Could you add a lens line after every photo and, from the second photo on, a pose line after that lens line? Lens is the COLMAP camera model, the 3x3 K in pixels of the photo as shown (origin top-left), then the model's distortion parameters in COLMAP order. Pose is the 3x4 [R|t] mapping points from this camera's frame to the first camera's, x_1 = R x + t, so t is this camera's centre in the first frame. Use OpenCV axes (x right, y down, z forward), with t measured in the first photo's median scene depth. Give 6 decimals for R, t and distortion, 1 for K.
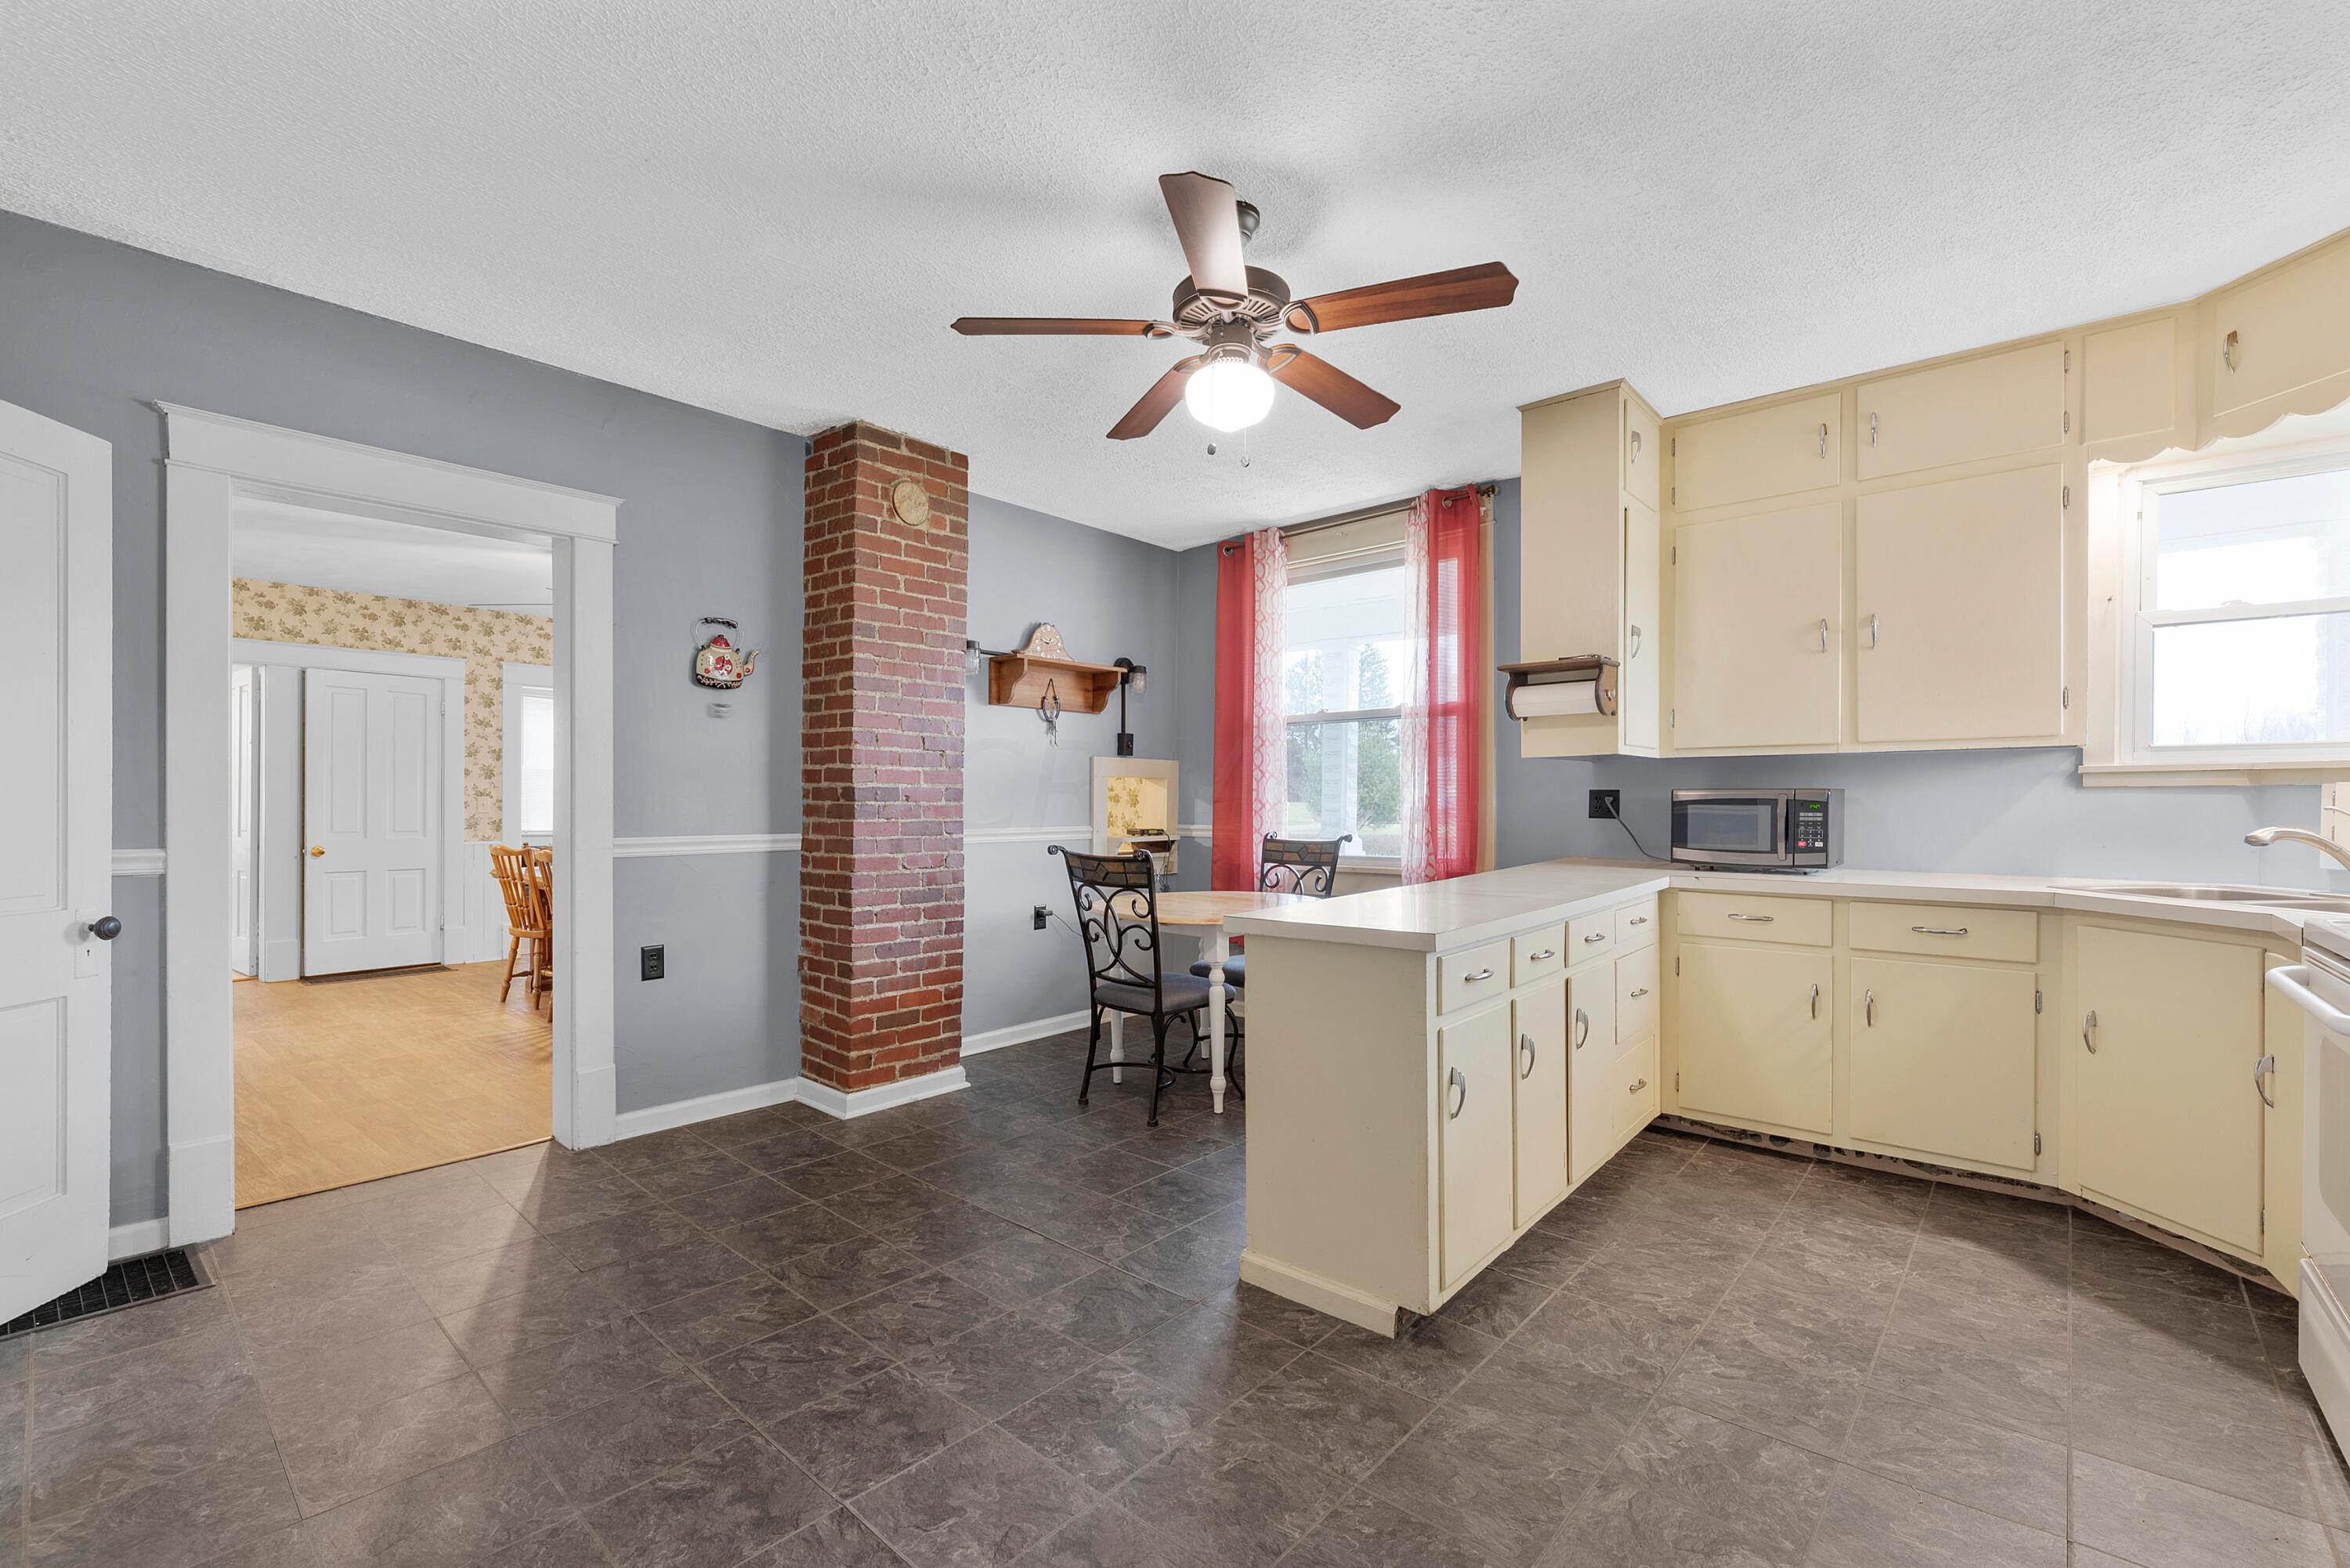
lens RADIAL K [[954.9, 0, 1209.9], [0, 954.9, 814.8], [0, 0, 1]] dist [-0.003320, 0.000515]
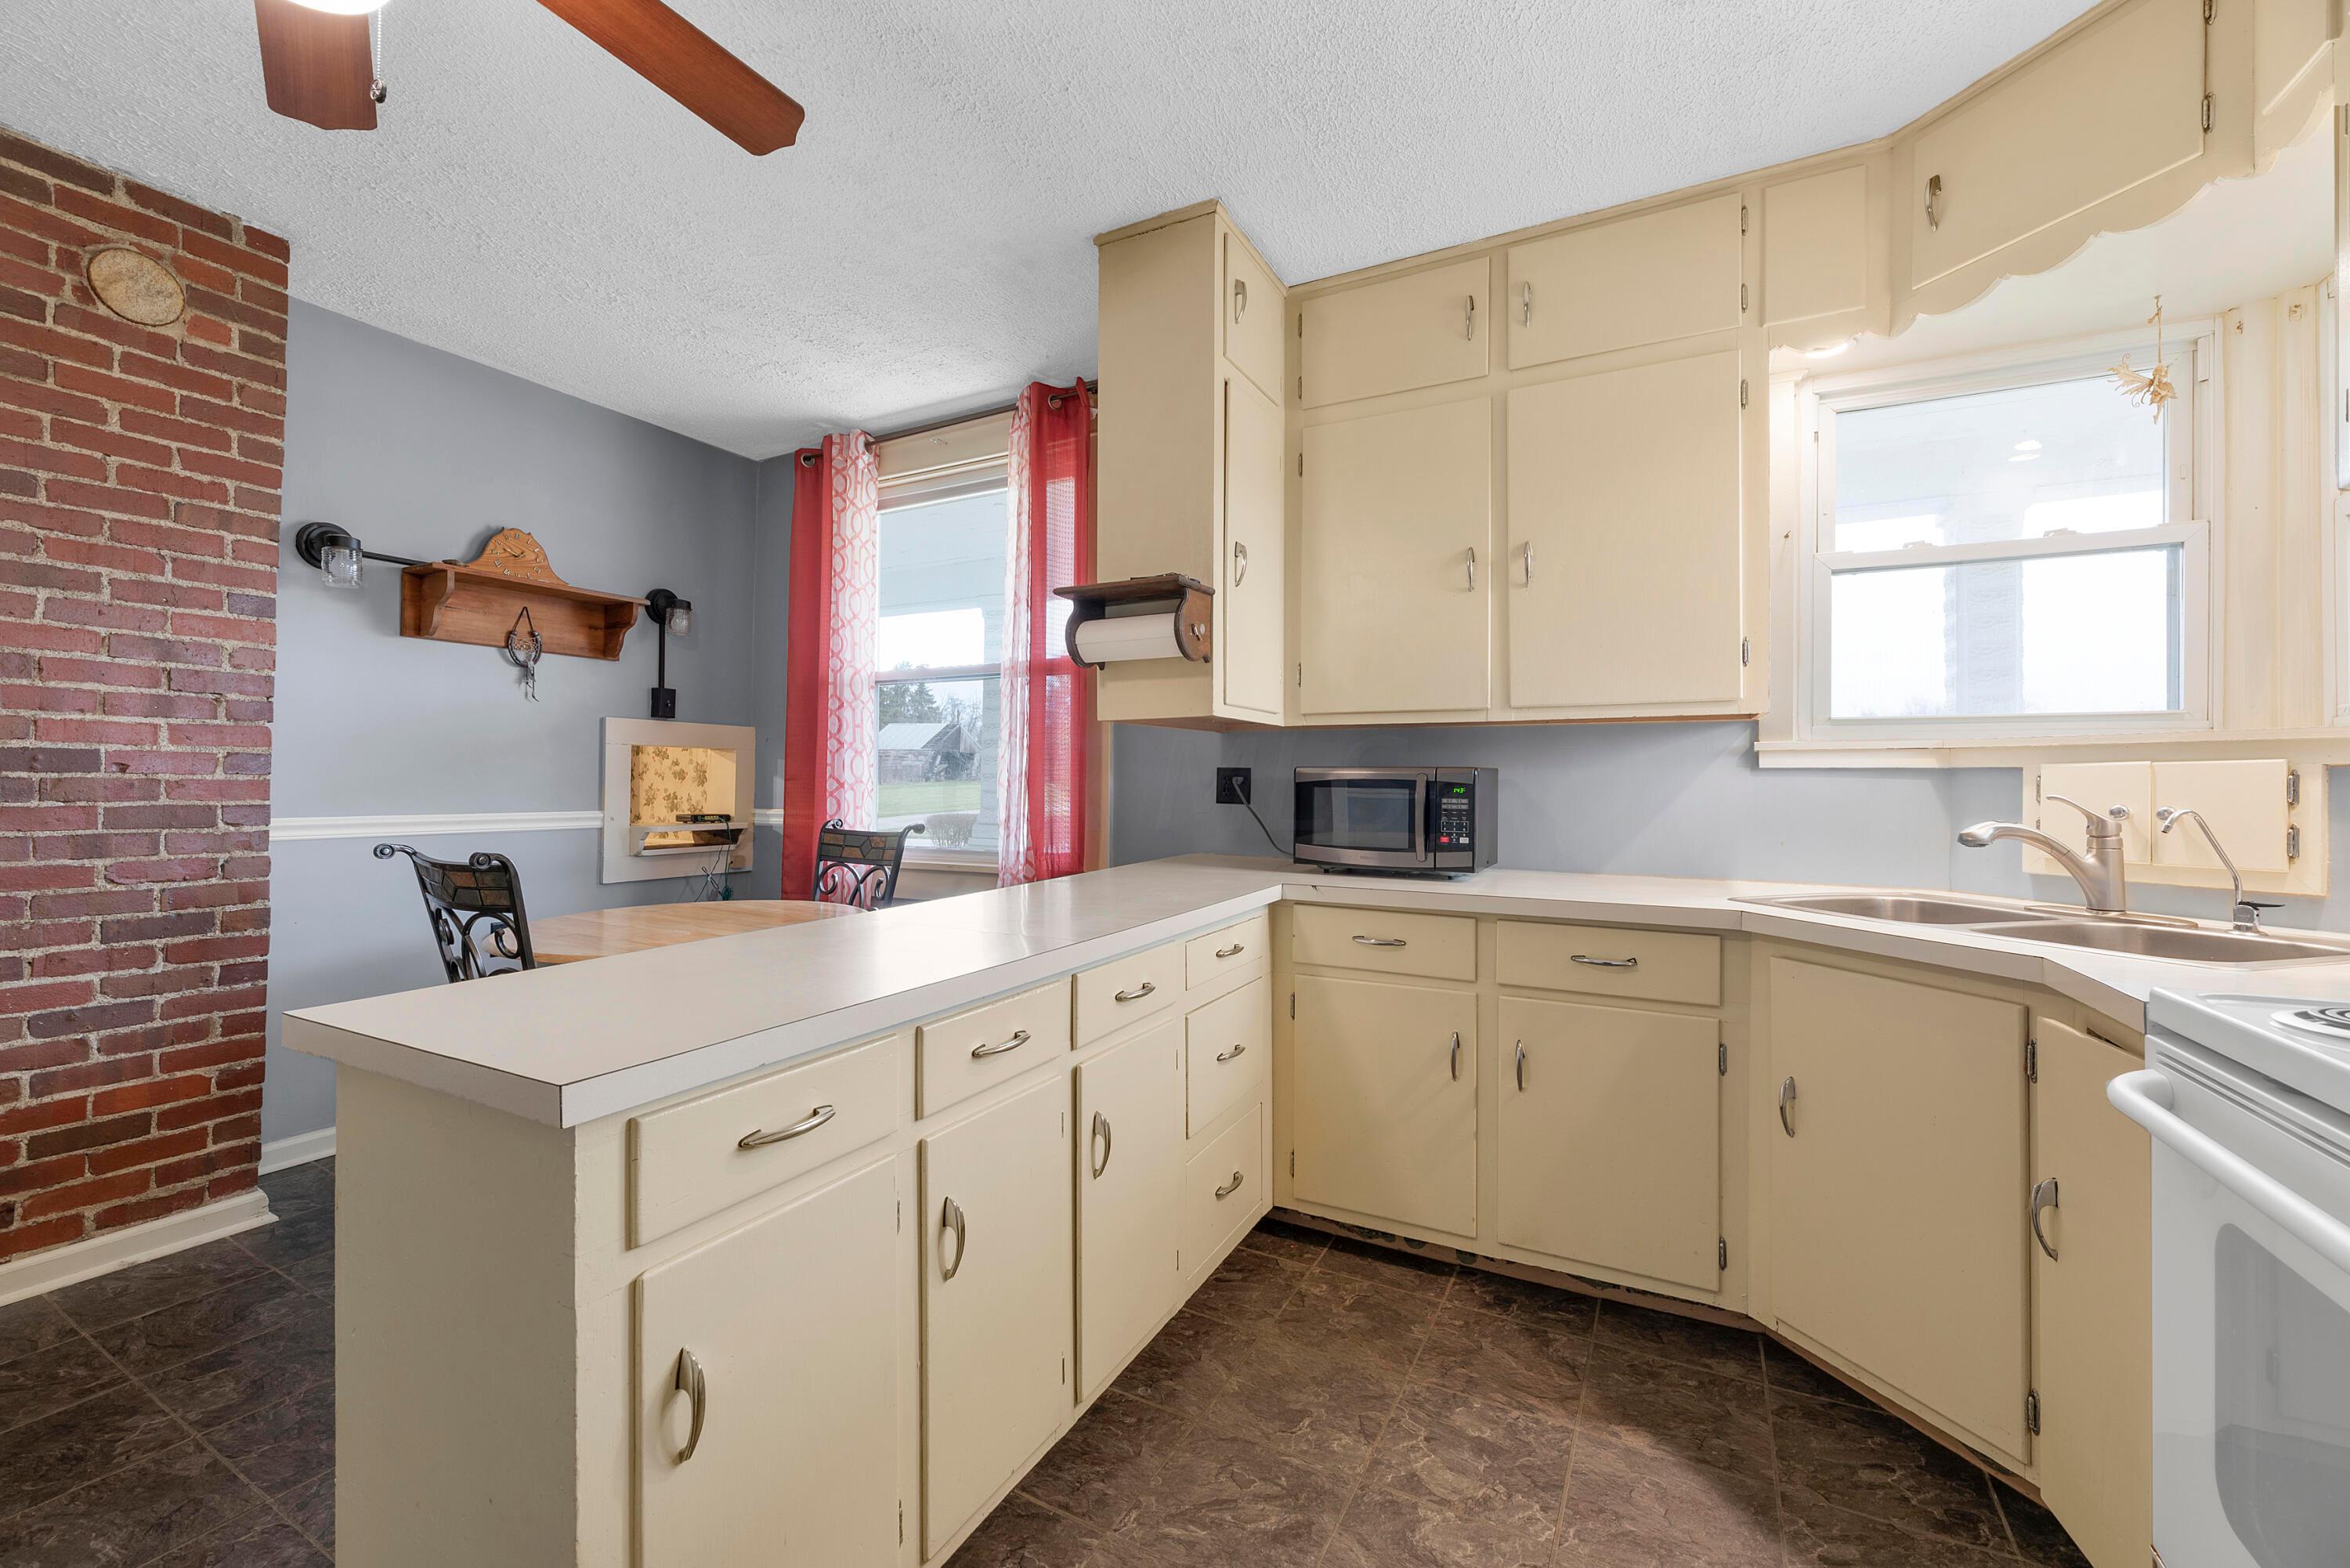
lens RADIAL K [[954.9, 0, 1166.2], [0, 954.9, 777.0], [0, 0, 1]] dist [-0.003320, 0.000515]
pose [[0.974715, 0.009576, 0.223246, 0.222897], [-0.005132, 0.999777, -0.020476, -0.002538], [-0.223392, 0.018812, 0.974547, 0.292660]]
